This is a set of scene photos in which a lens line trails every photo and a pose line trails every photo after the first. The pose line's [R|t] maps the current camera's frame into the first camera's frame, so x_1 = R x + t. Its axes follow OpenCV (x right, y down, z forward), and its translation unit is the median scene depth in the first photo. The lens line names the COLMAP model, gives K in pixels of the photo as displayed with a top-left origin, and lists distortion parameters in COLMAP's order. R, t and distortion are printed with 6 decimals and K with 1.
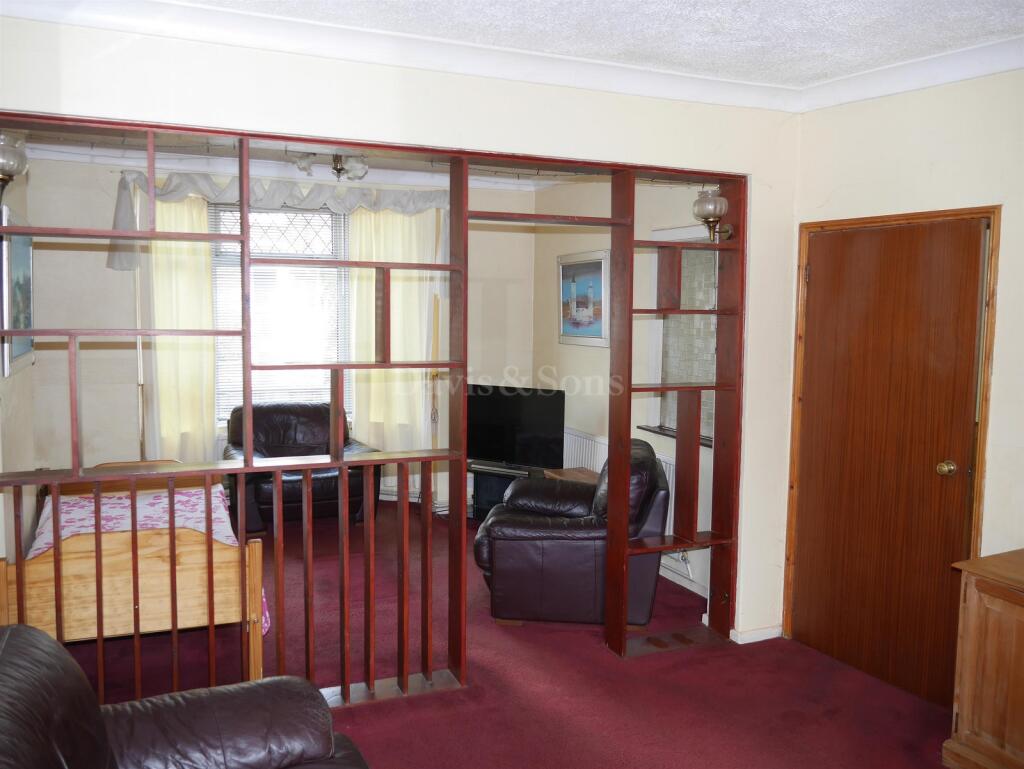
lens RADIAL K [[845.9, 0, 514.3], [0, 845.9, 384.3], [0, 0, 1]] dist [-0.030386, 0.013343]
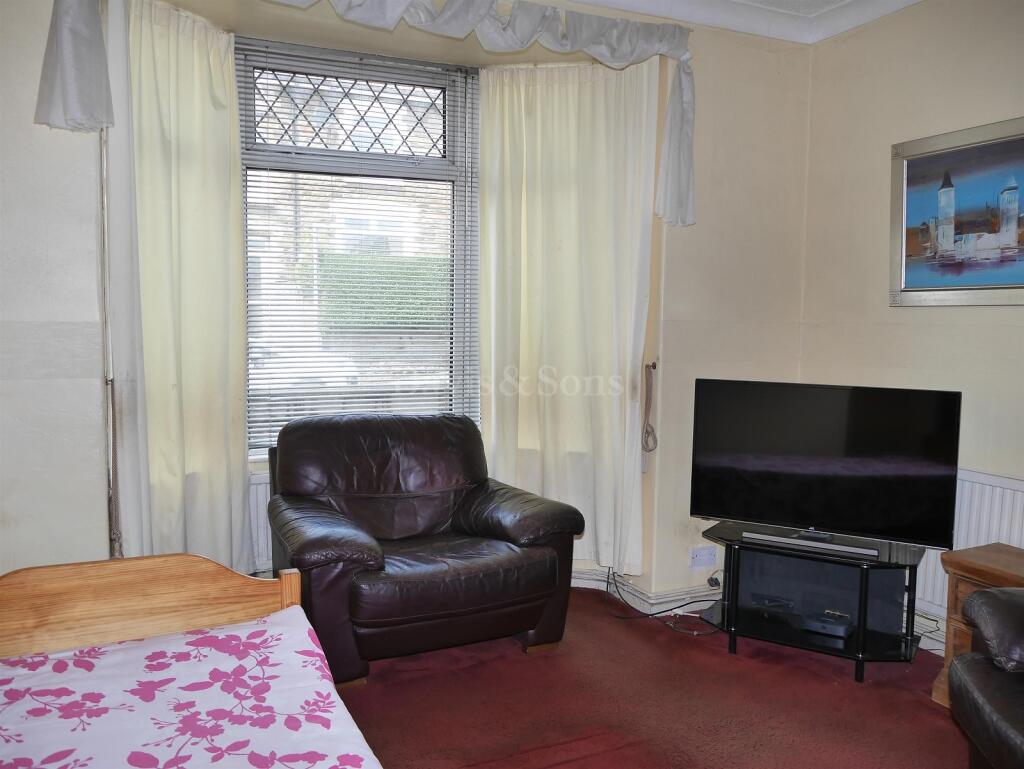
lens RADIAL K [[845.9, 0, 508.1], [0, 845.9, 384.5], [0, 0, 1]] dist [-0.030386, 0.013343]
pose [[0.999422, 0.000273, 0.034006, -0.213079], [0.000016, 0.999964, -0.008508, 0.006661], [-0.034007, 0.008503, 0.999385, 0.469991]]
